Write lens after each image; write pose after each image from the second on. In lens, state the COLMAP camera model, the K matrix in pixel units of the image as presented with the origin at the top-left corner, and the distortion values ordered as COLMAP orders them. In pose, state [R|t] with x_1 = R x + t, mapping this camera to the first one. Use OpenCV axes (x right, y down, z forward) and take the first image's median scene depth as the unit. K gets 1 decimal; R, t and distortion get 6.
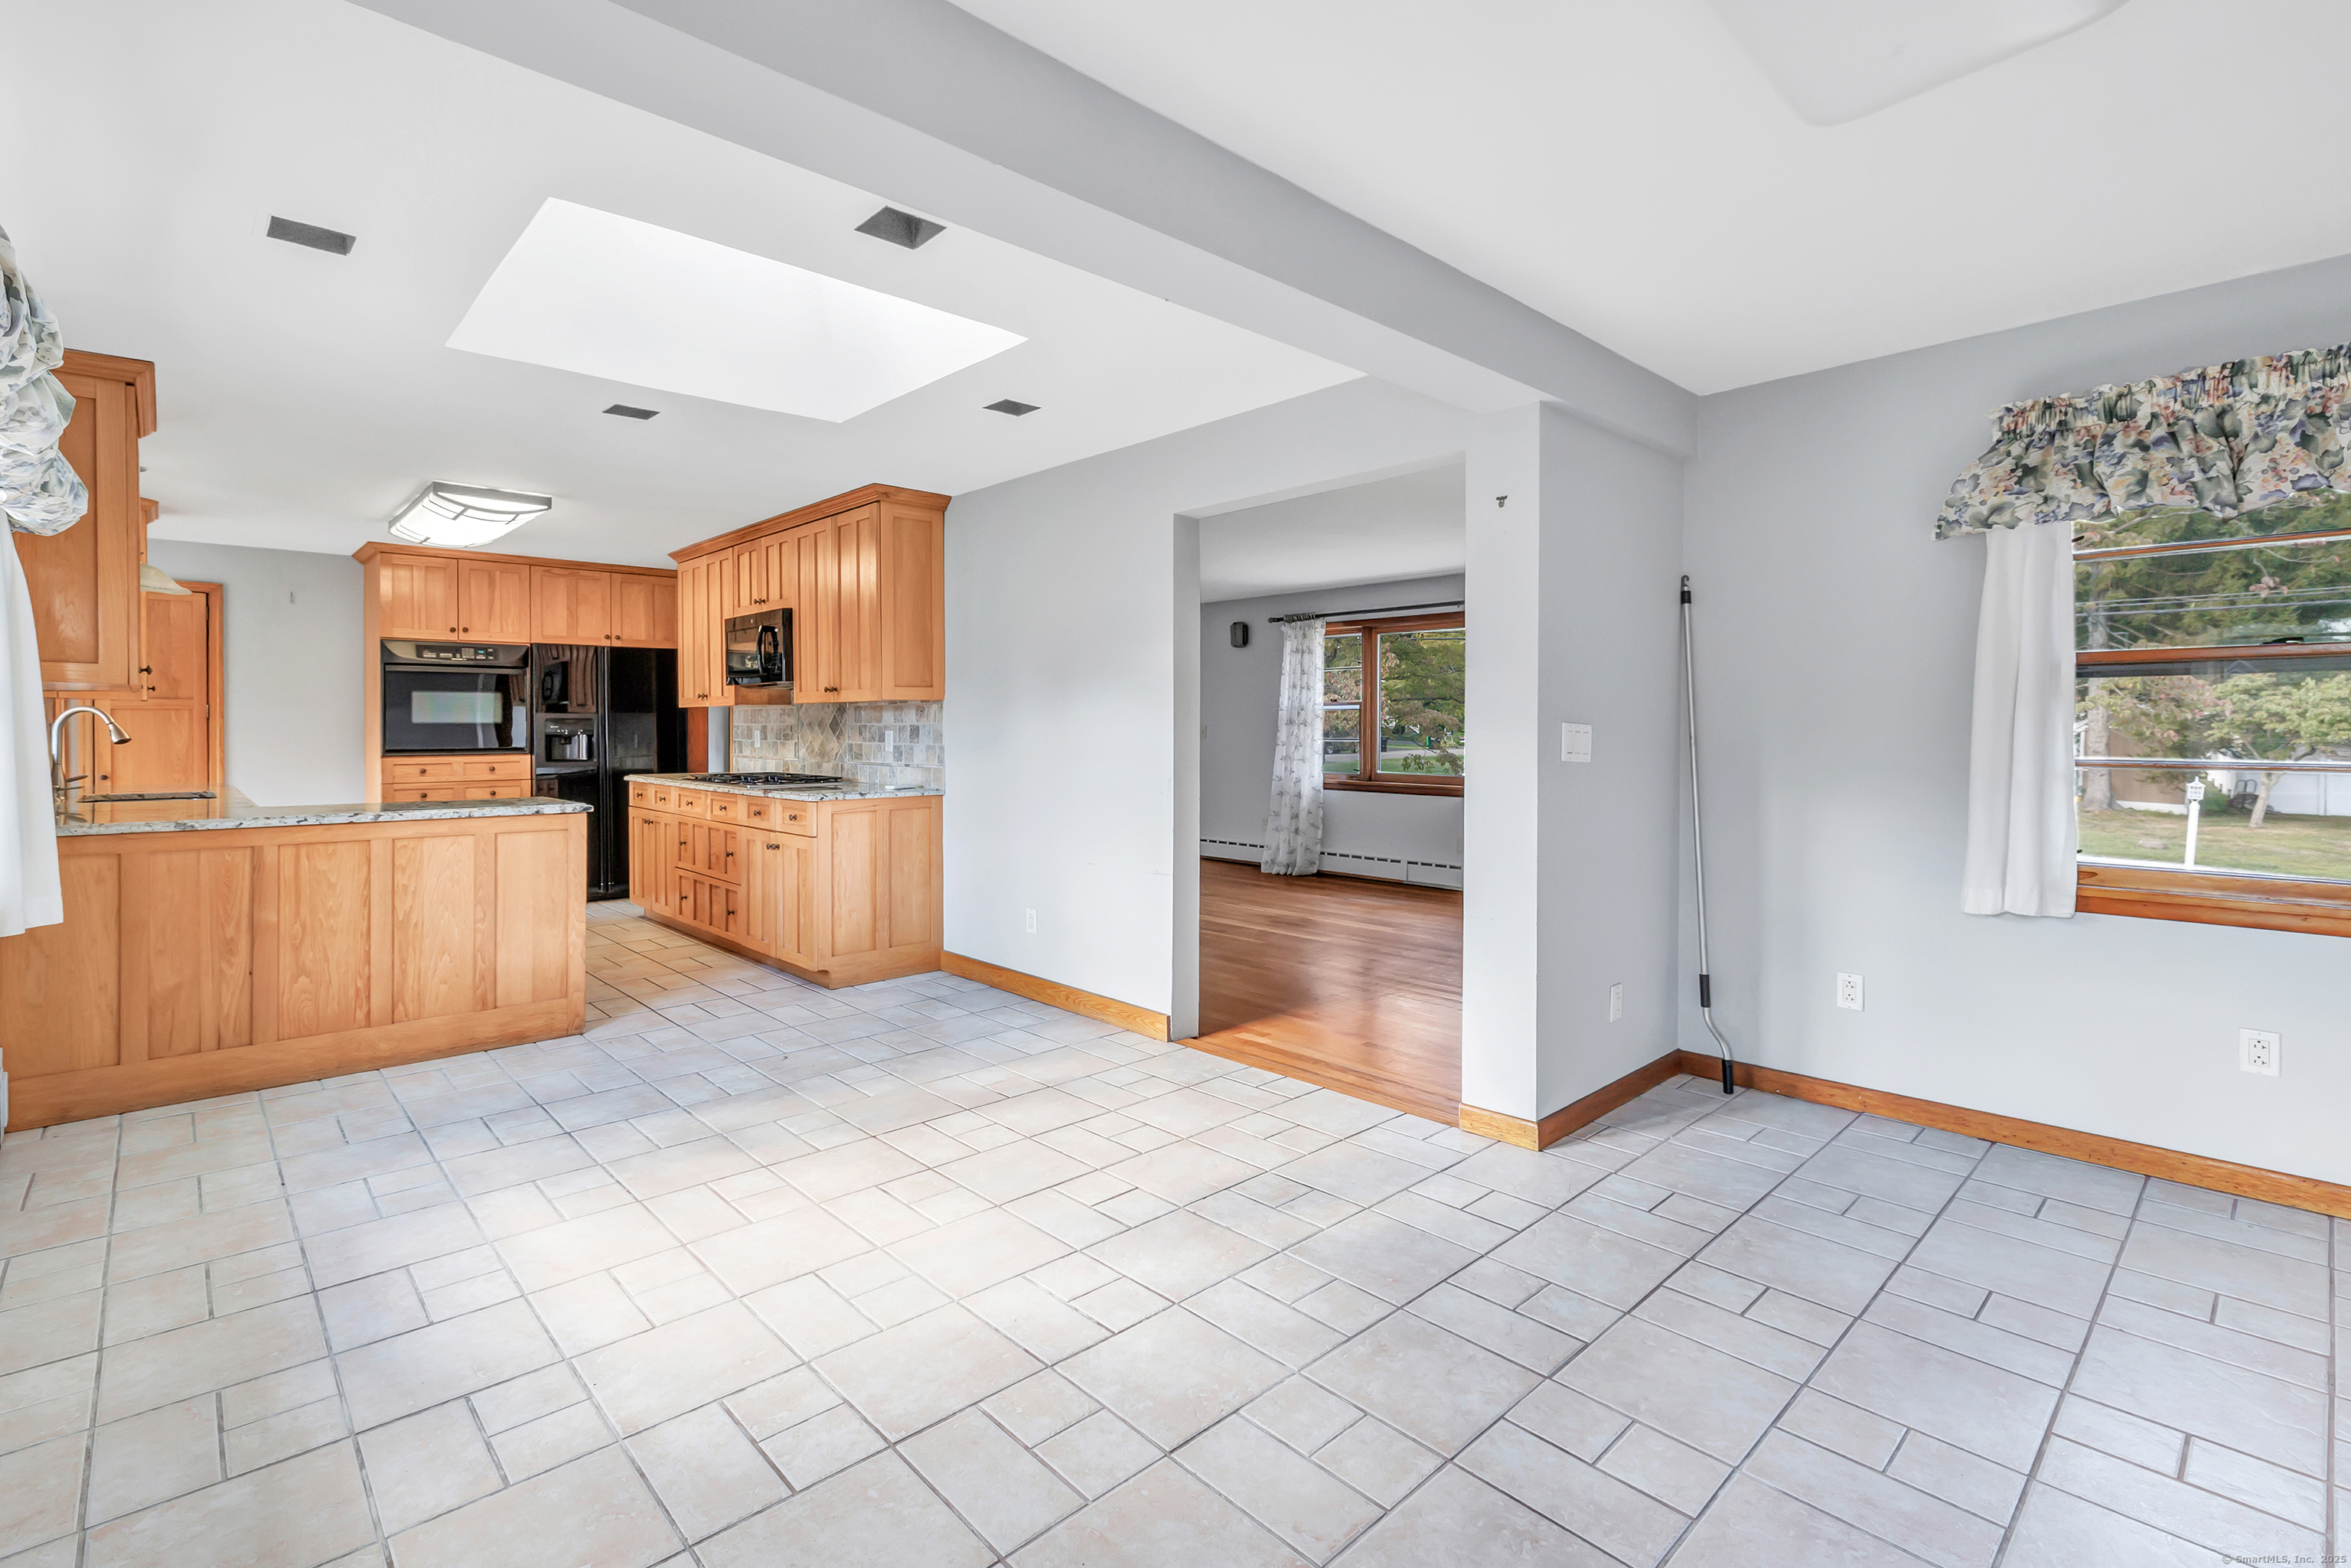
lens RADIAL K [[1070.9, 0, 1185.4], [0, 1070.9, 732.3], [0, 0, 1]] dist [0.001491, 0.000812]
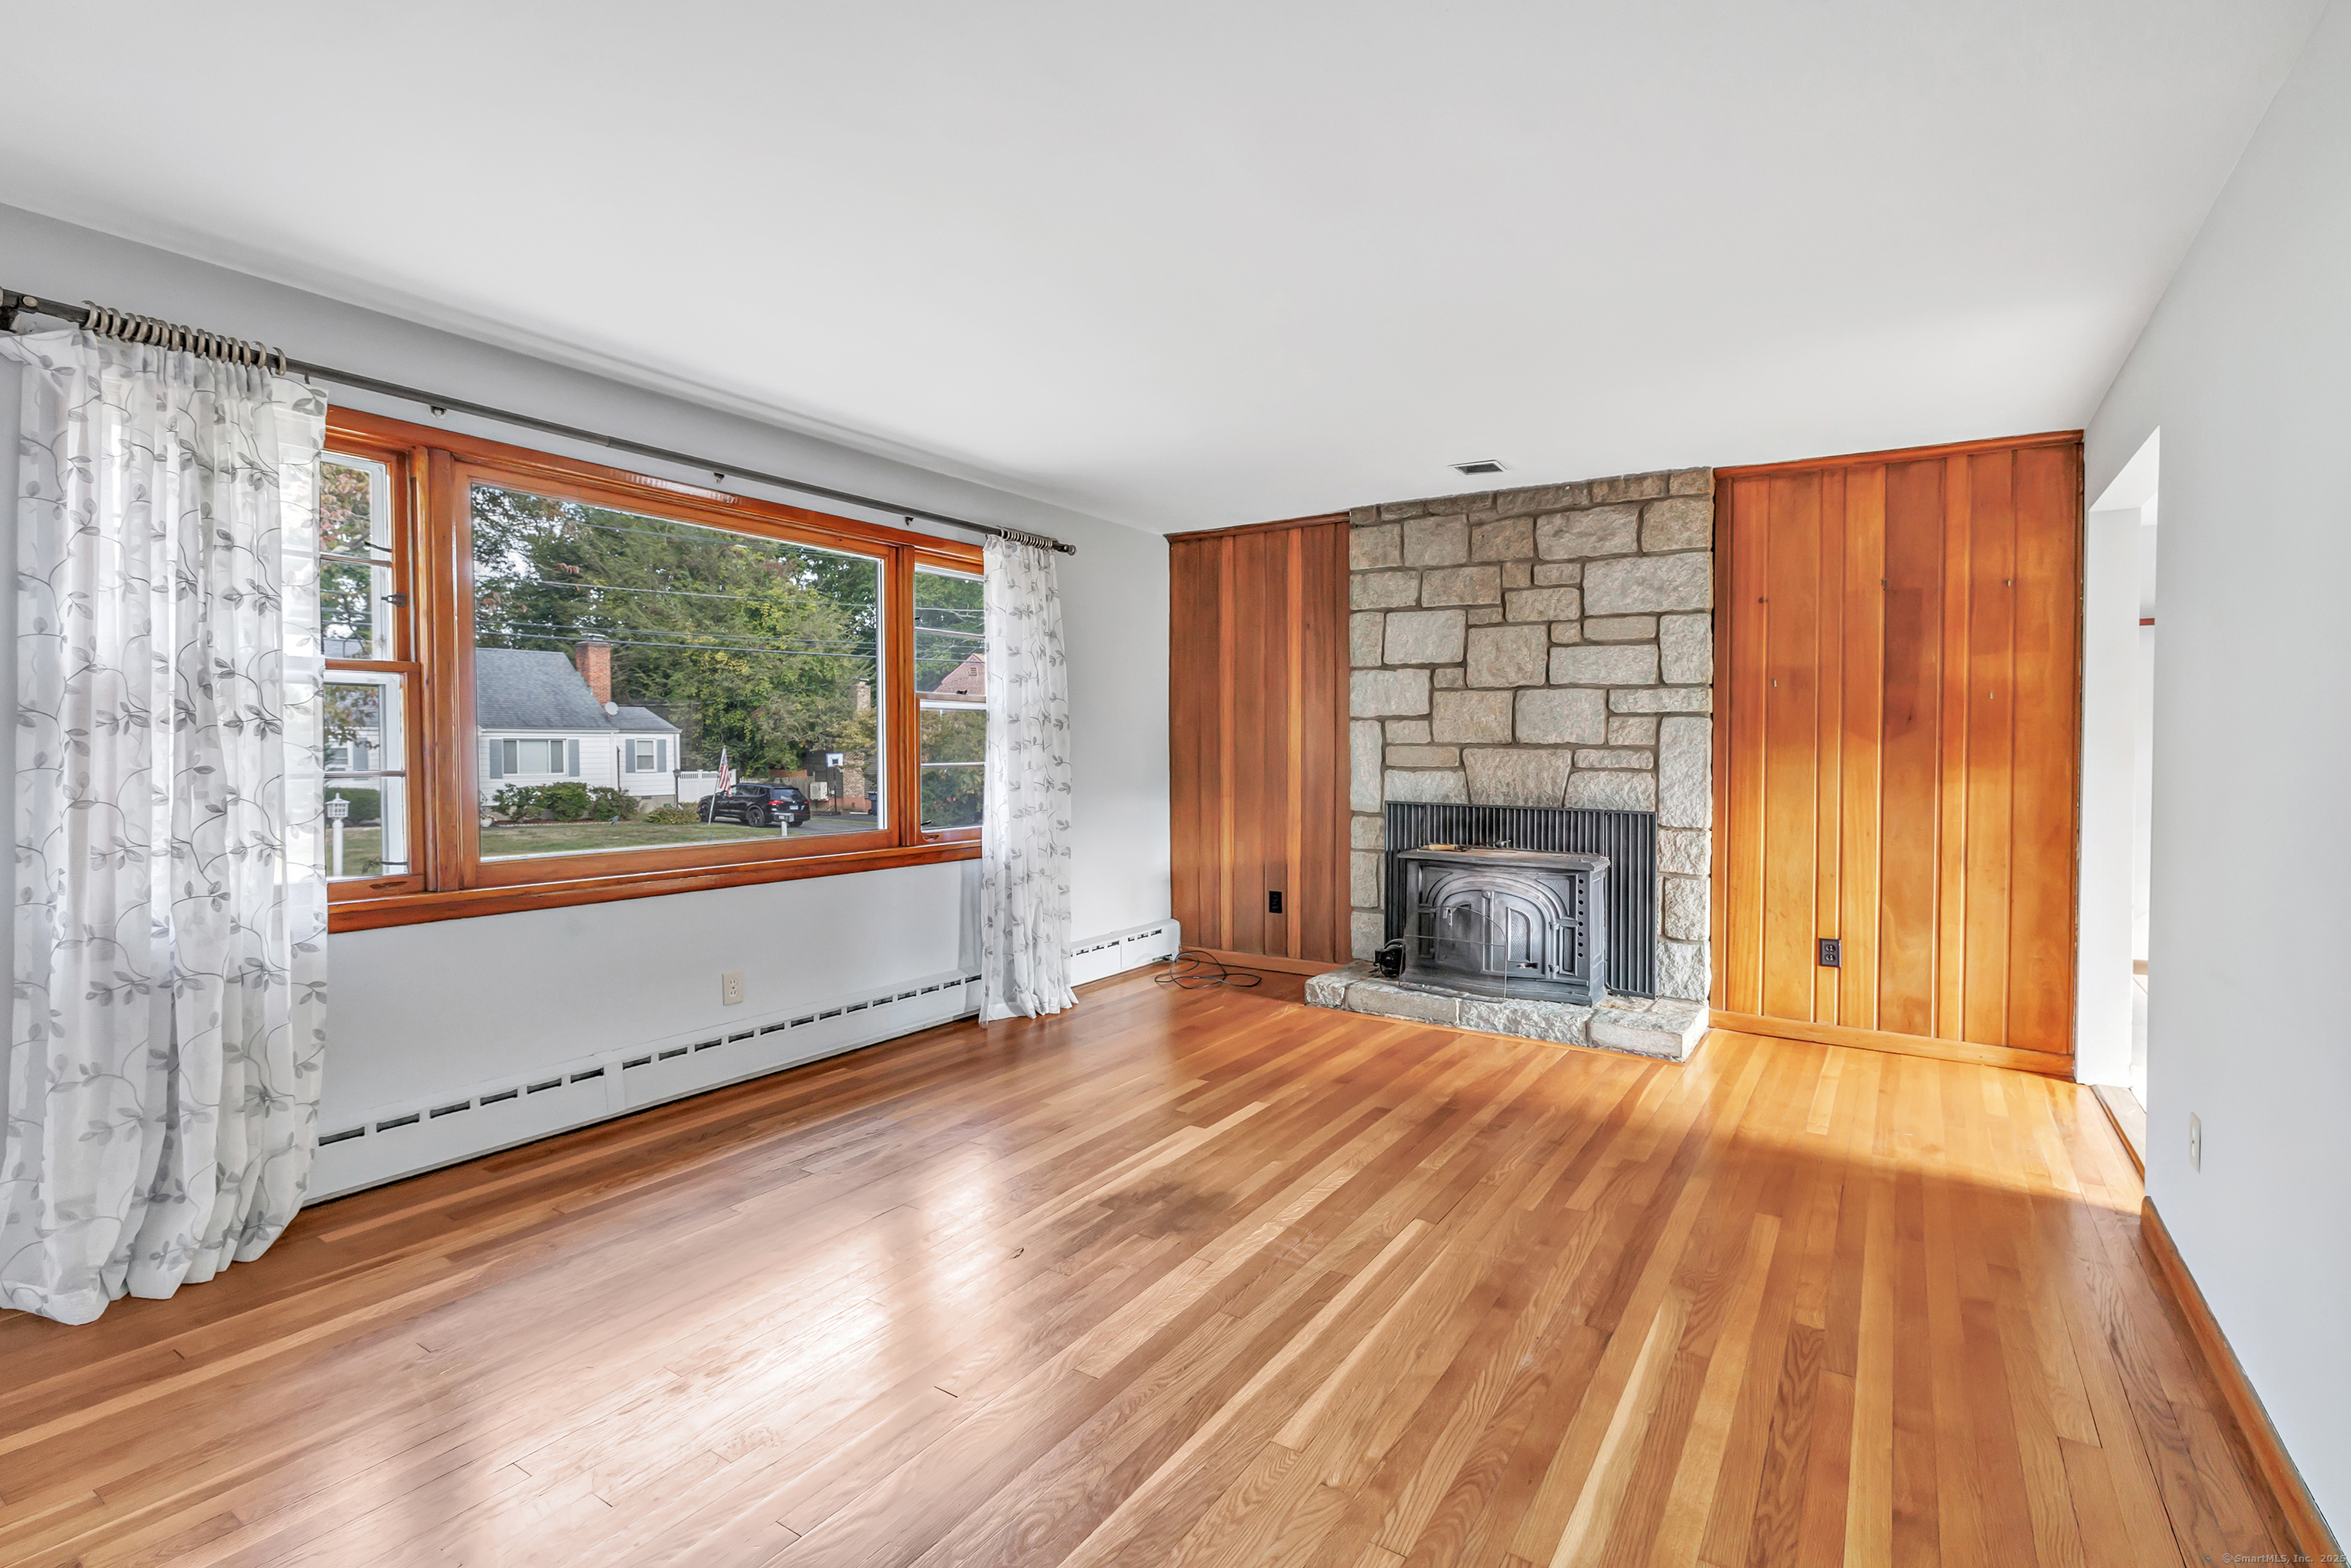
lens RADIAL K [[1071.8, 0, 1221.0], [0, 1071.8, 762.6], [0, 0, 1]] dist [0.000429, 0.000041]
pose [[-0.243566, -0.016519, 0.969744, -0.380459], [0.000744, 0.999851, 0.017218, -0.003855], [-0.969884, 0.004915, -0.243517, 1.342476]]
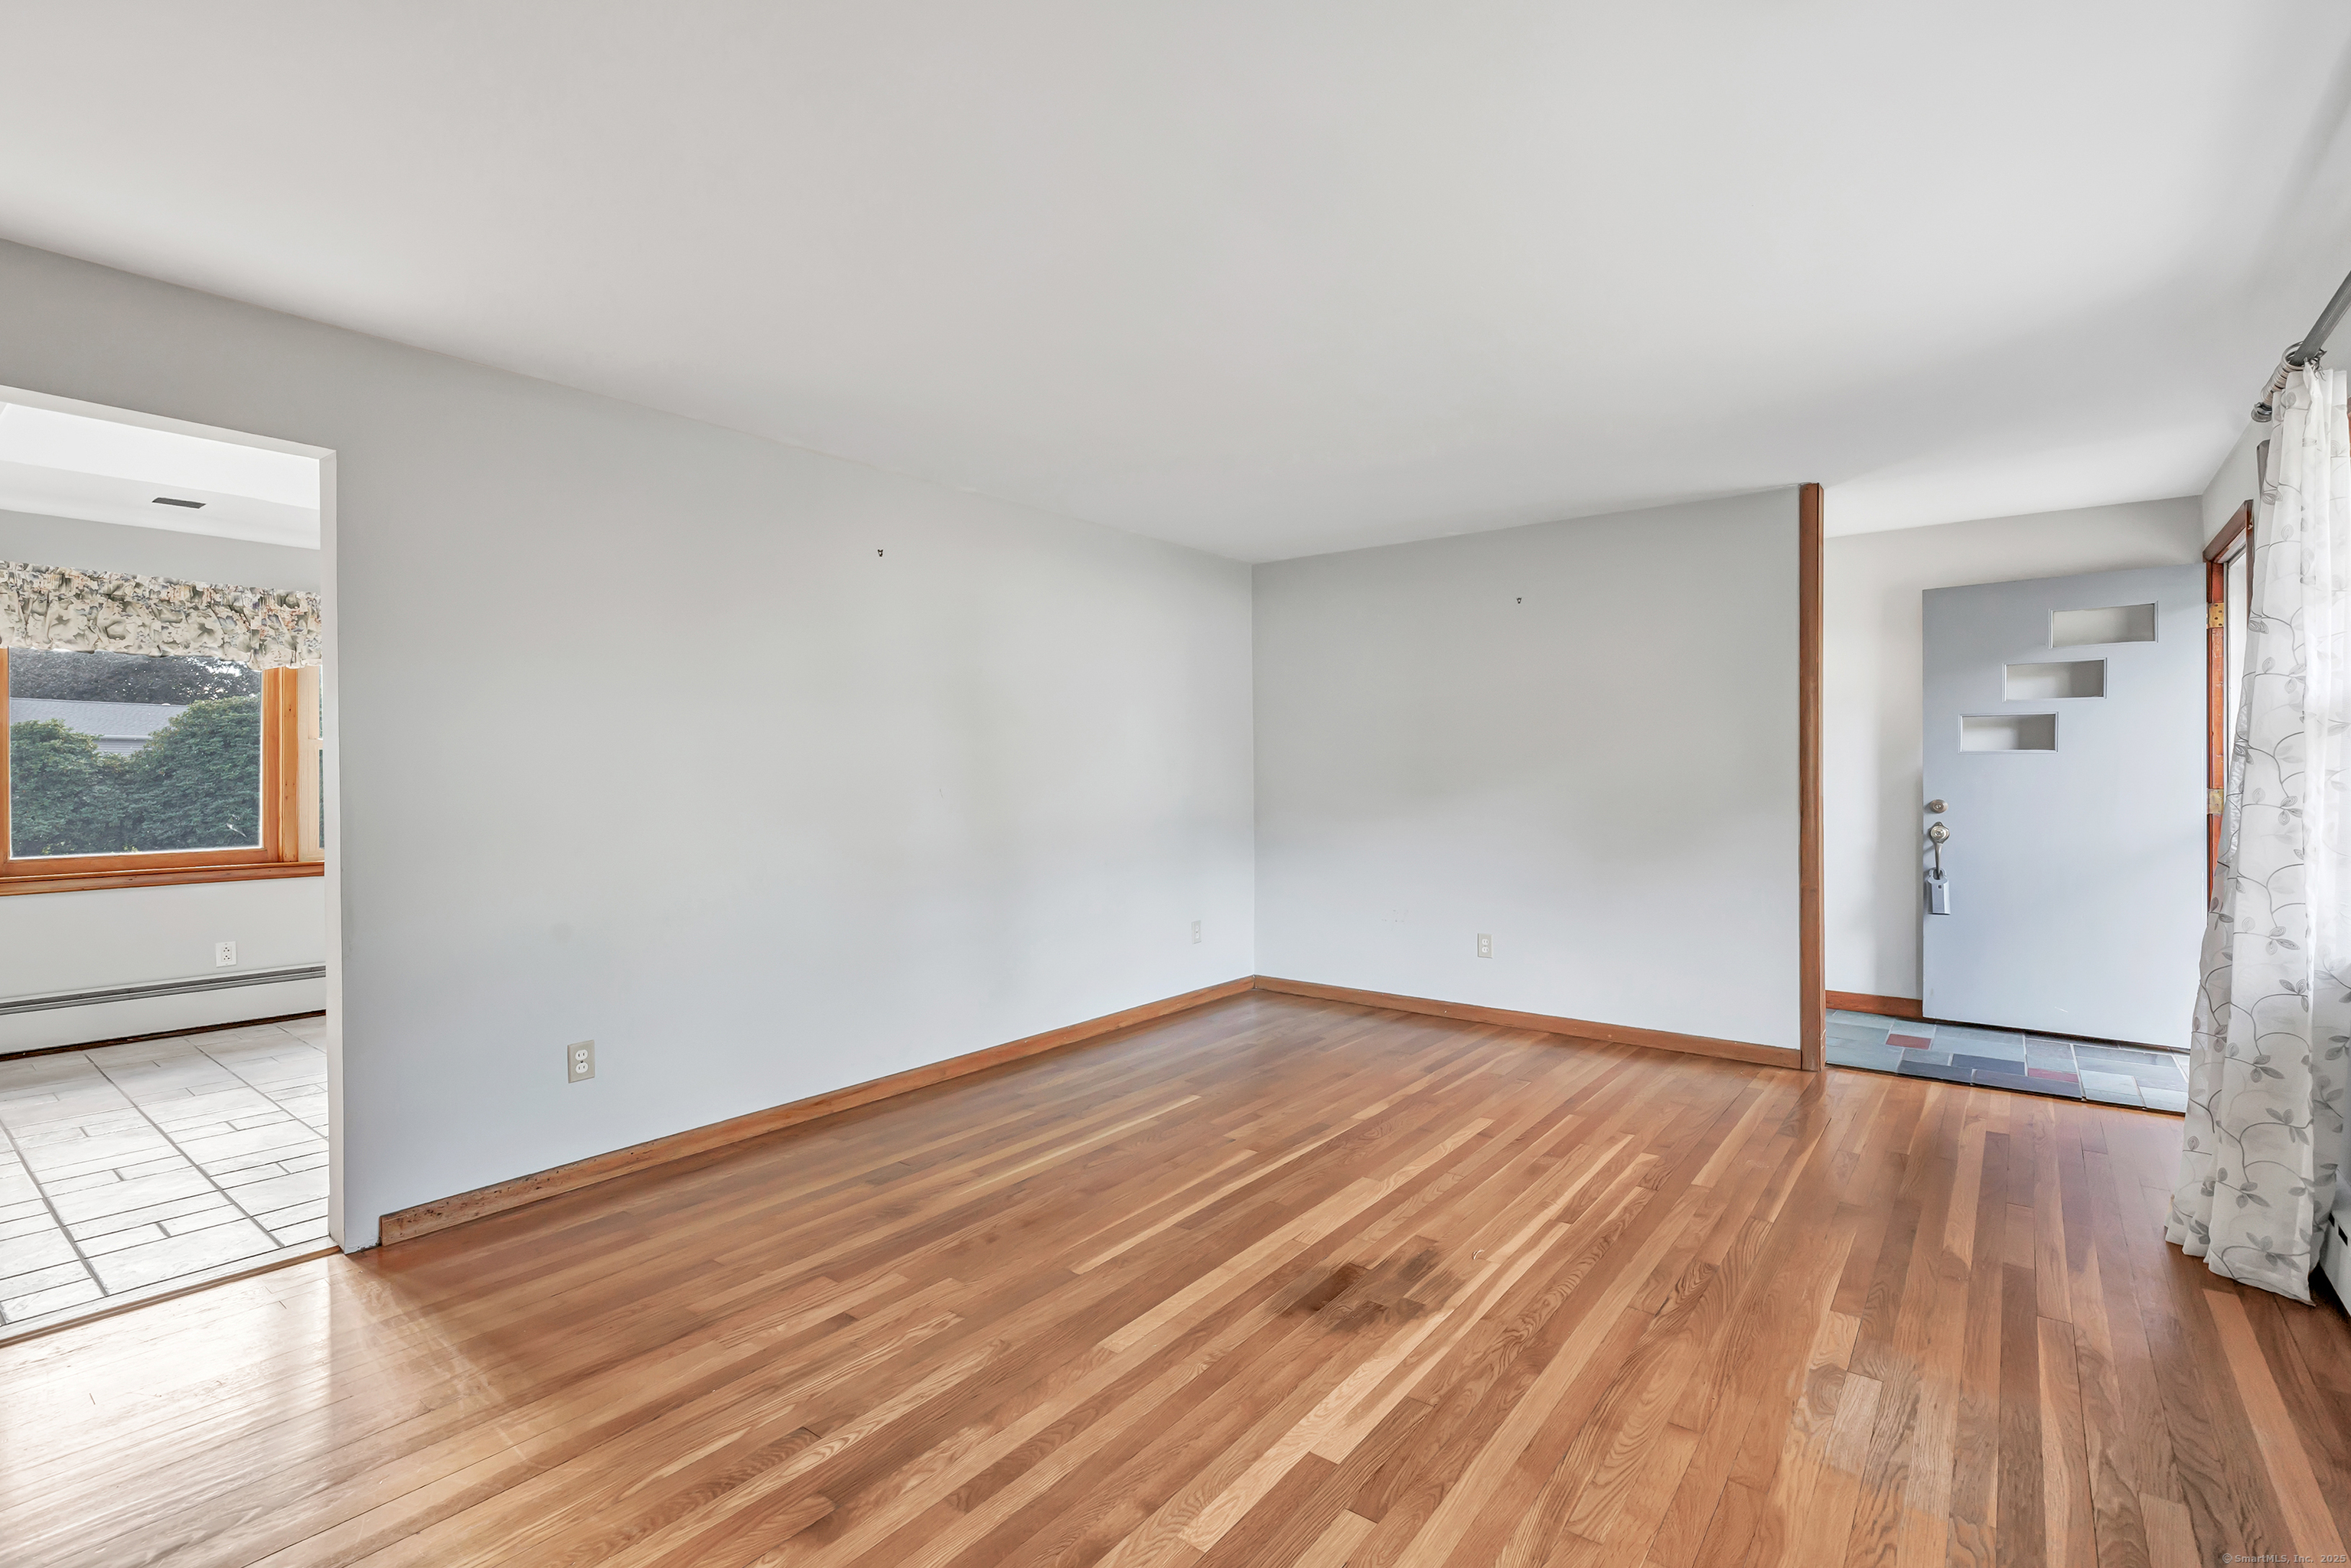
lens RADIAL K [[1070.1, 0, 1167.1], [0, 1070.1, 779.3], [0, 0, 1]] dist [-0.000218, 0.000010]
pose [[0.135227, 0.011327, -0.990750, 0.549498], [-0.000402, 0.999935, 0.011377, -0.008607], [0.990815, -0.001140, 0.135223, 1.109219]]
